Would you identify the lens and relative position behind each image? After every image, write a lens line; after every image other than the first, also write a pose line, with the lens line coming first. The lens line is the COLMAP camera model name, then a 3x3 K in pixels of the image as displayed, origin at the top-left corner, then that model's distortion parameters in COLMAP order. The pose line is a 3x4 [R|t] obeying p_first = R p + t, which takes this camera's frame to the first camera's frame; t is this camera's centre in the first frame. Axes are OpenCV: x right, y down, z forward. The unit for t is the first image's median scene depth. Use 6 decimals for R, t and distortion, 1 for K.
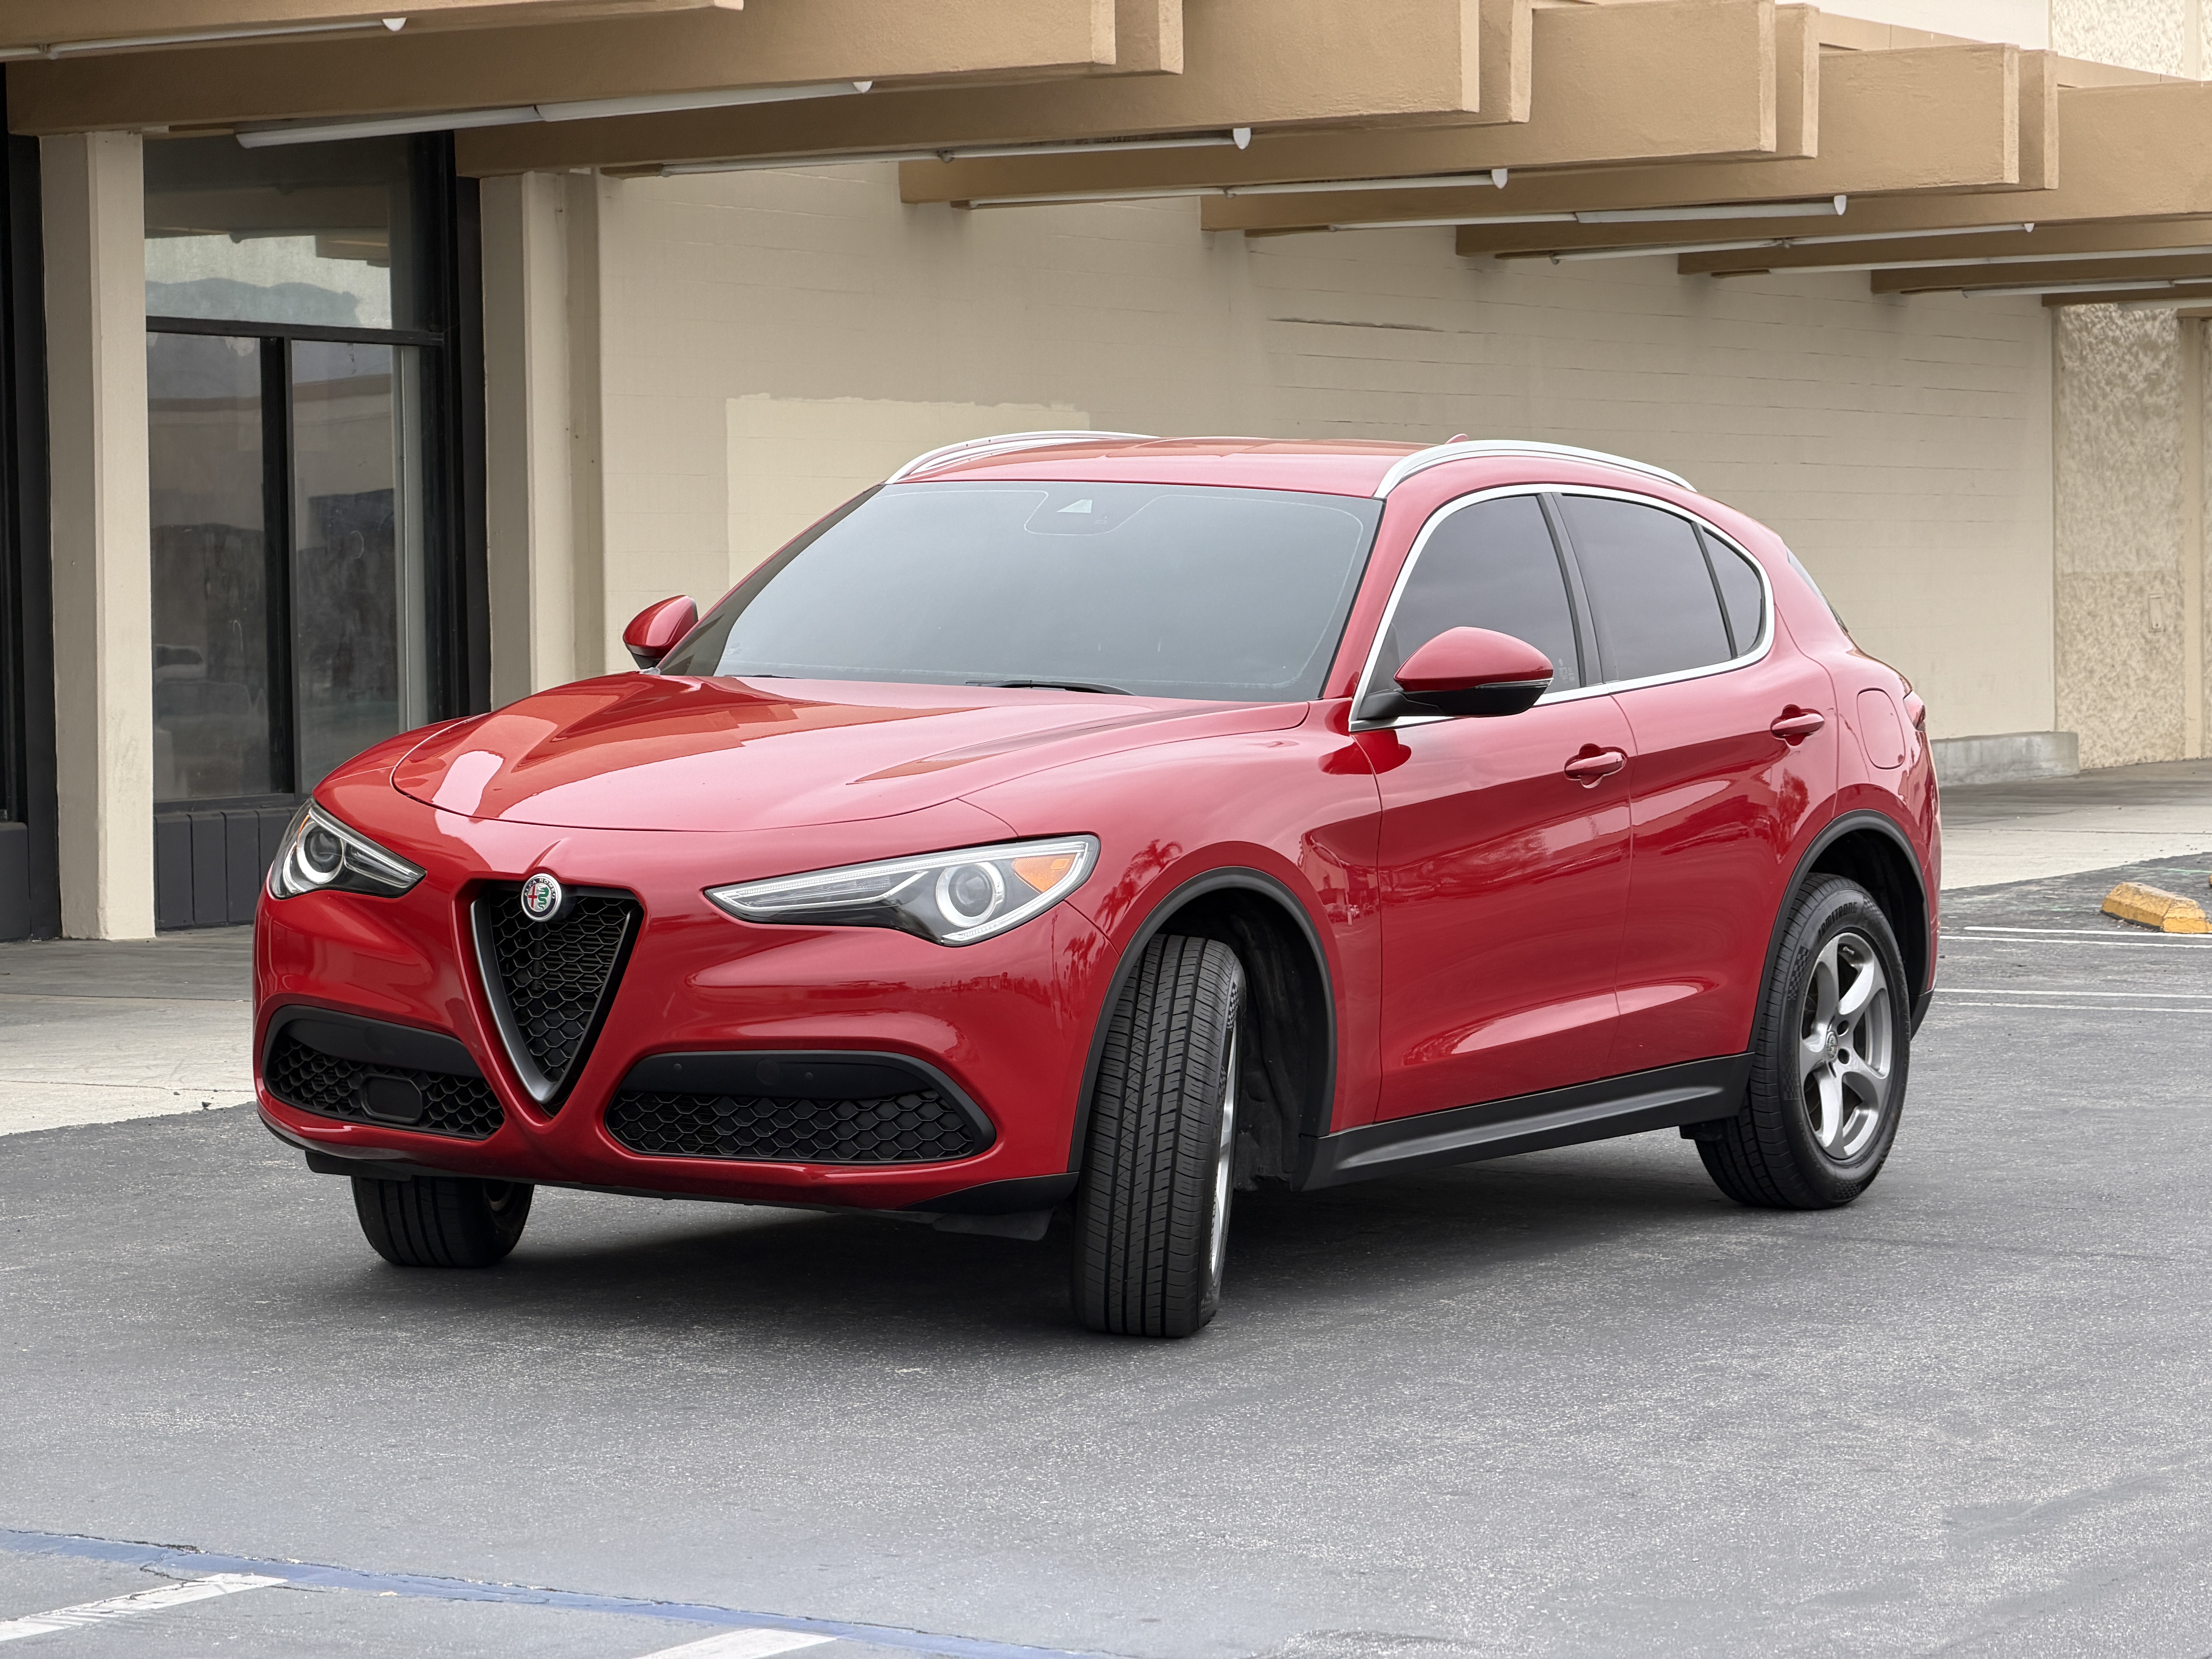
lens RADIAL K [[6703.9, 0, 1105.8], [0, 6703.9, 830.8], [0, 0, 1]] dist [0.126147, 0.000000]
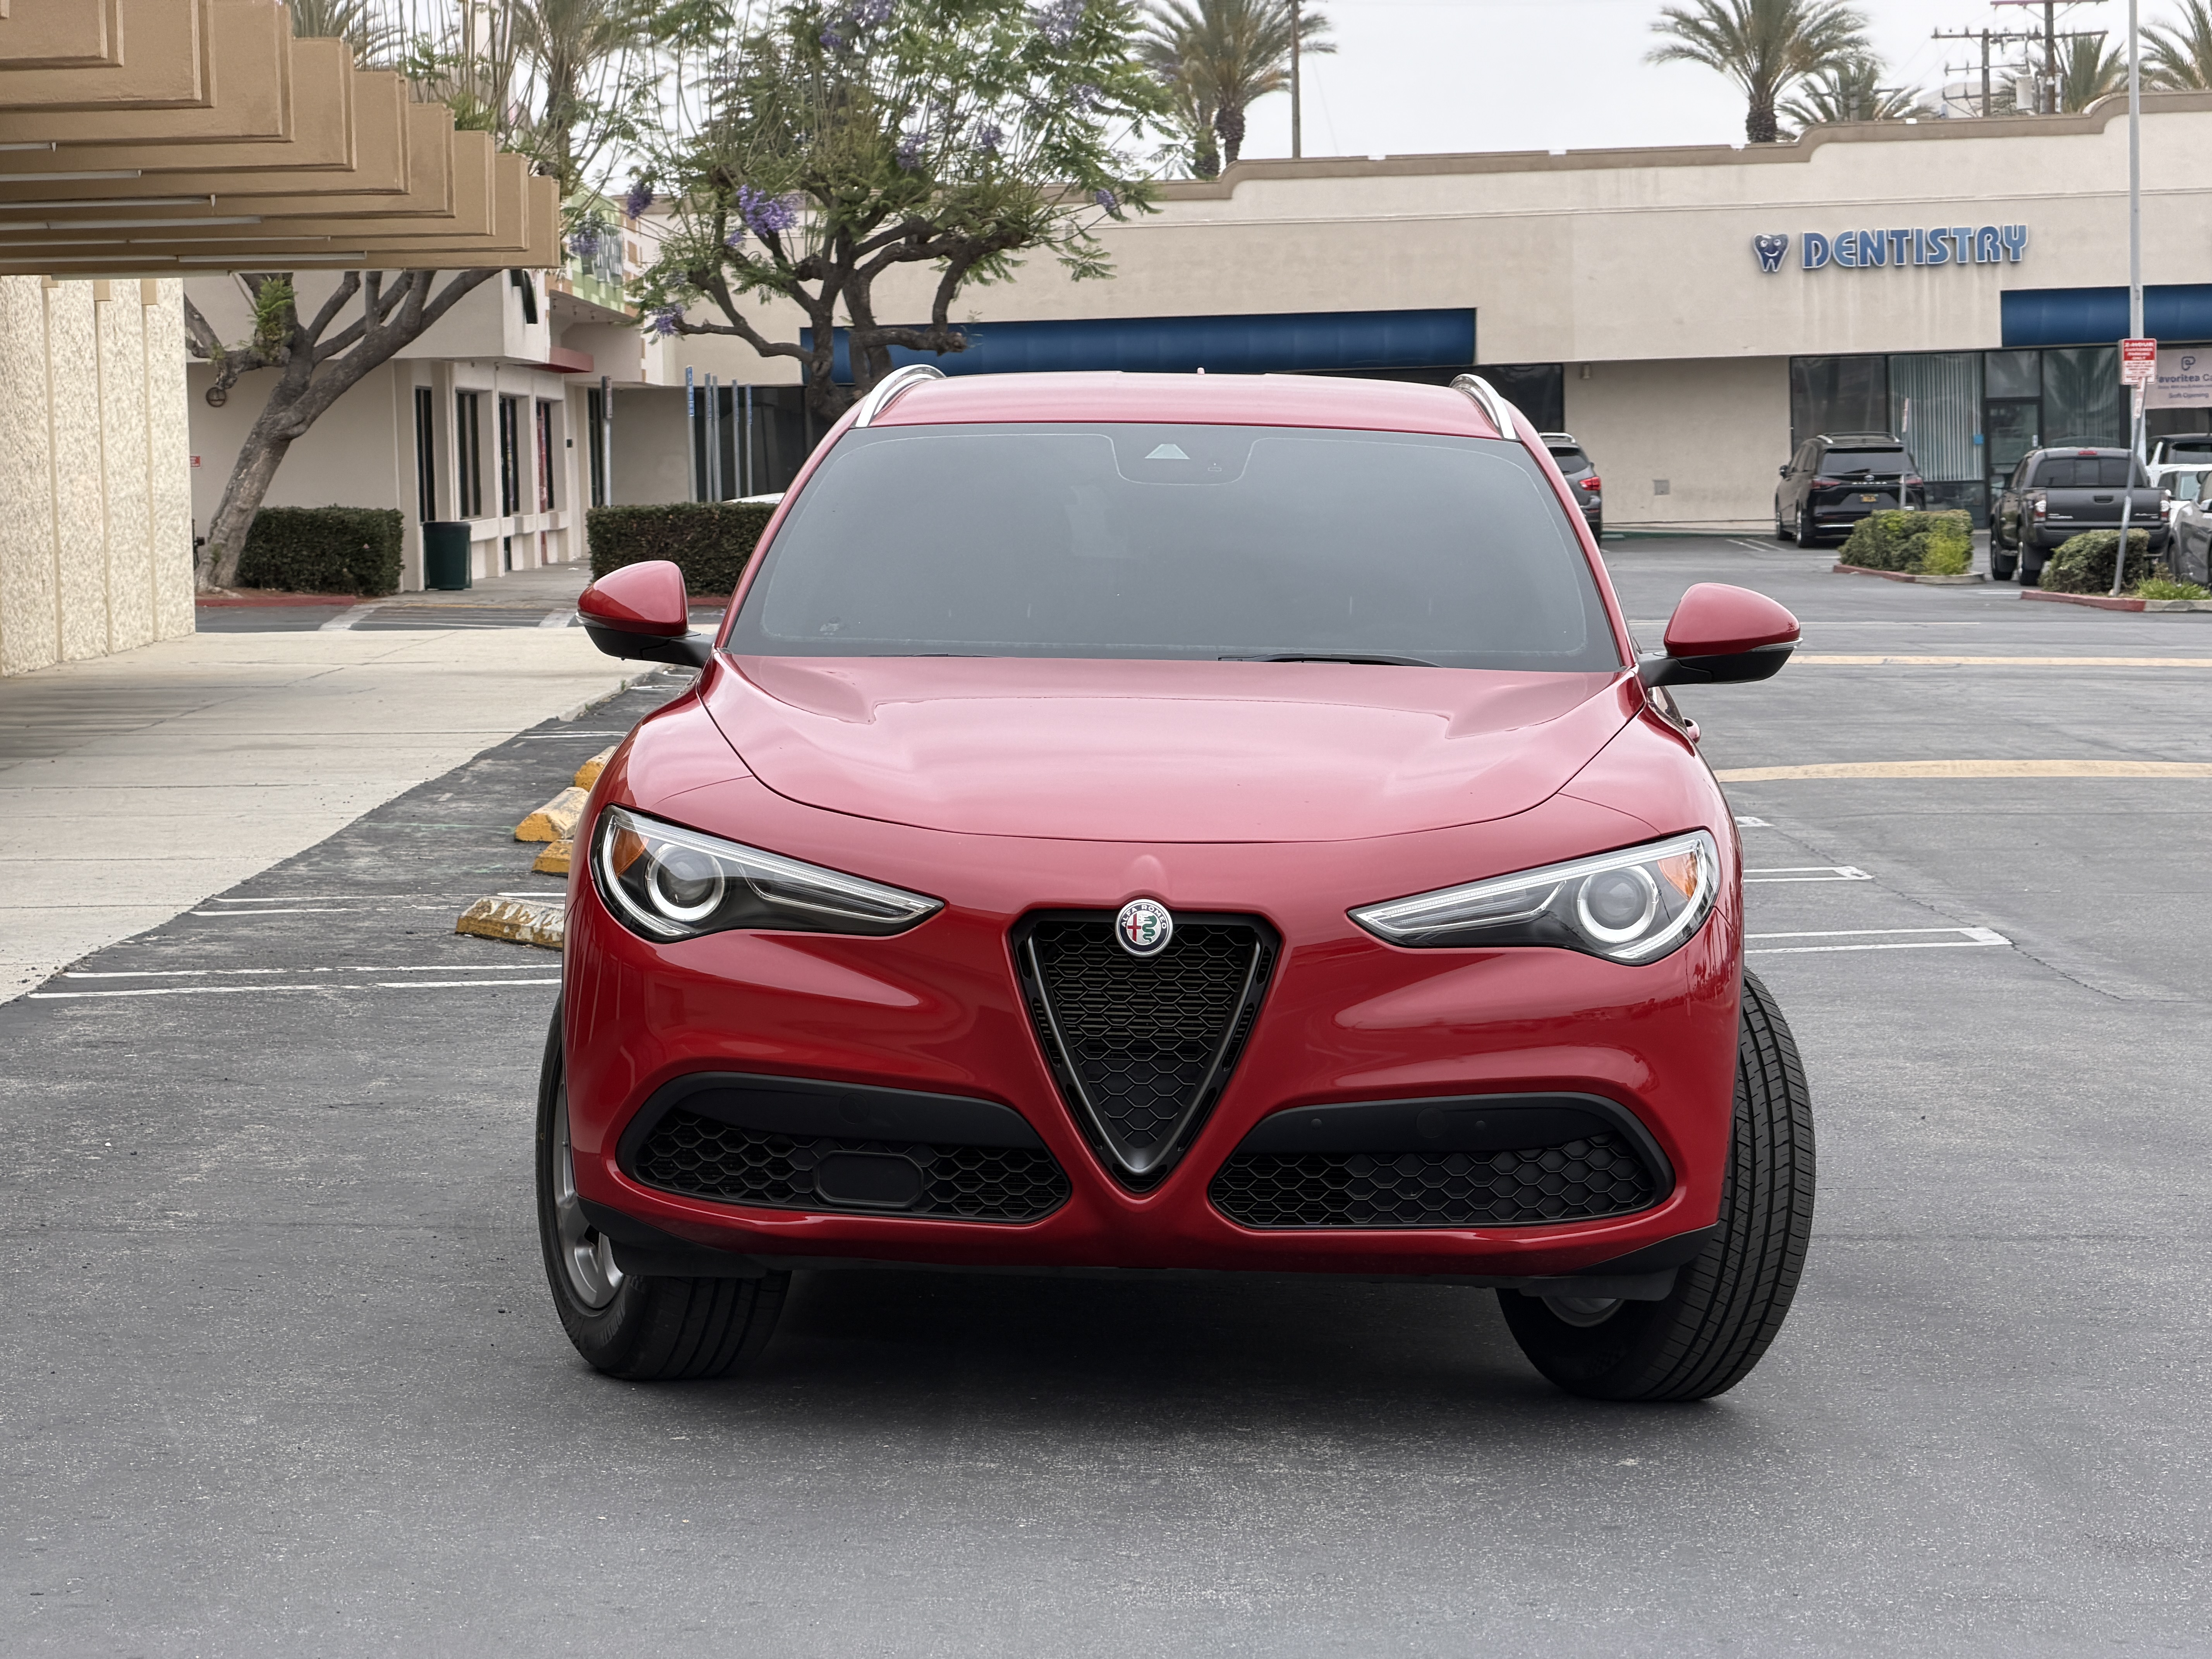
lens RADIAL K [[6703.9, 0, 1108.3], [0, 6703.9, 834.0], [0, 0, 1]] dist [0.126147, 0.000000]
pose [[0.881050, -0.034661, 0.471752, -0.480359], [0.029521, 0.999397, 0.018294, -0.017089], [-0.472102, -0.002191, 0.881541, 0.269832]]
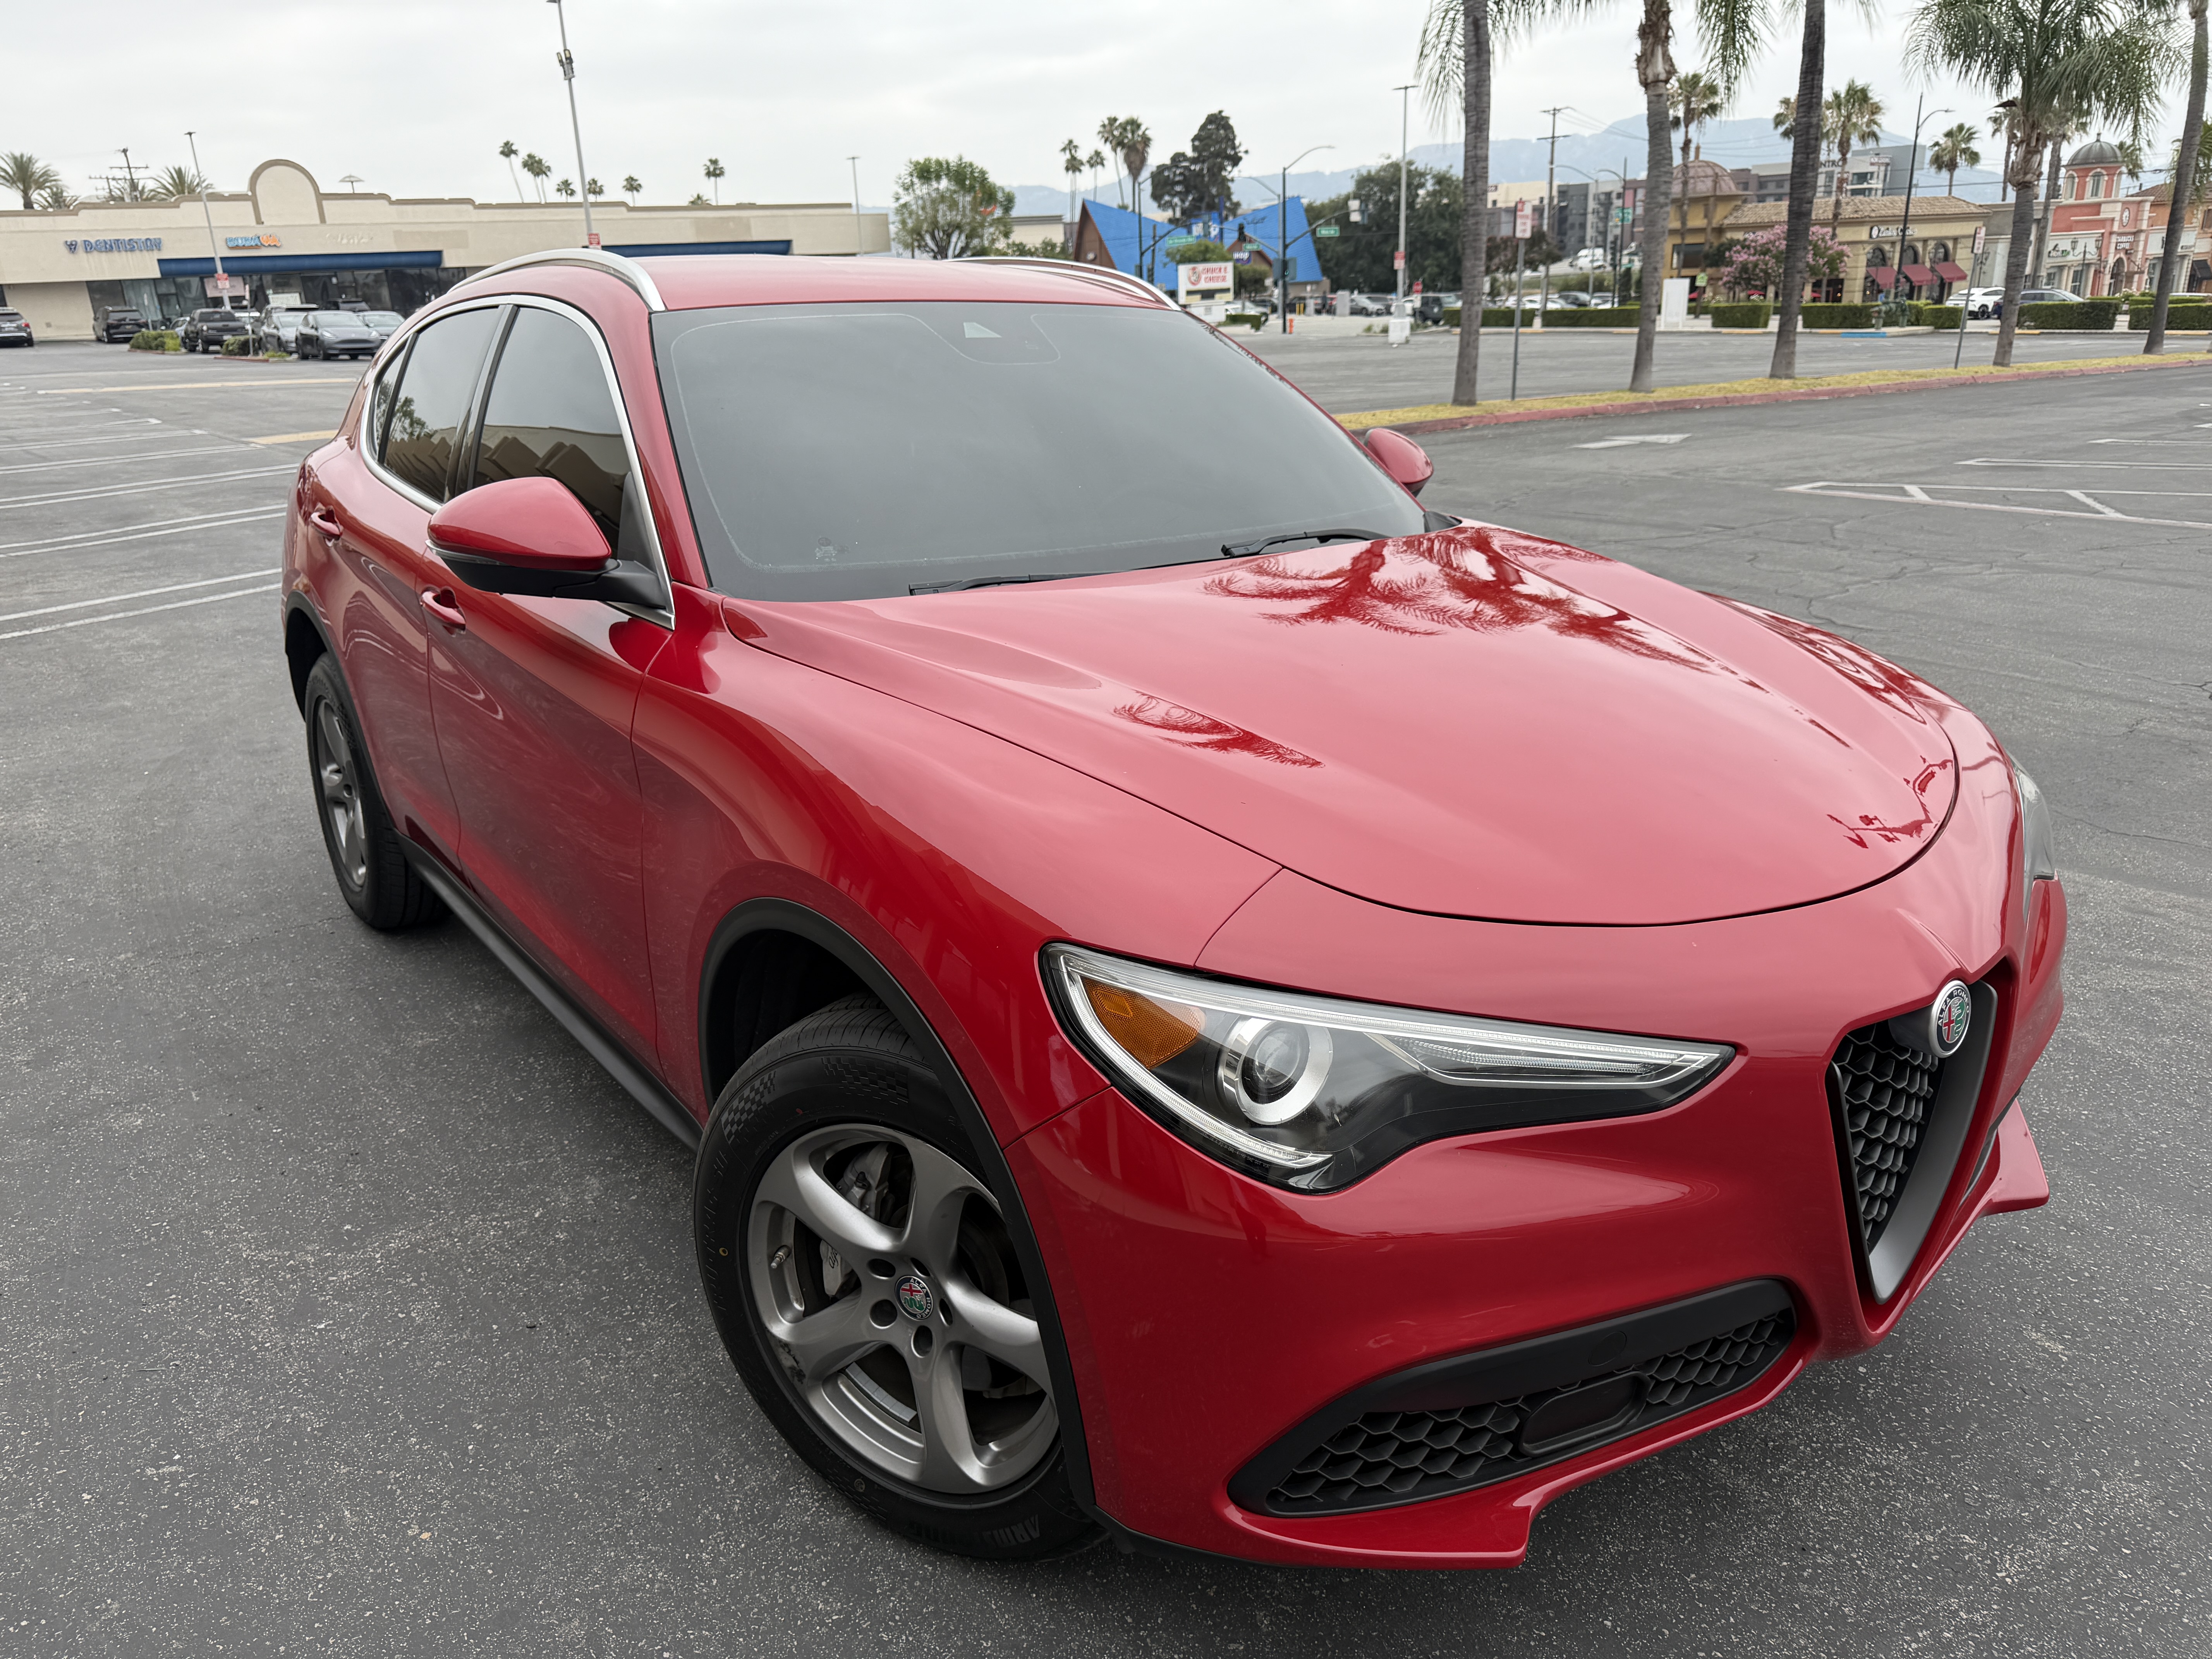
lens RADIAL K [[1551.7, 0, 1094.3], [0, 1551.7, 847.2], [0, 0, 1]] dist [-0.007667, 0.000243]
pose [[0.389665, -0.324203, 0.862005, -0.231325], [0.063779, 0.943242, 0.325925, -0.056158], [-0.918746, -0.072024, 0.388226, 1.019672]]
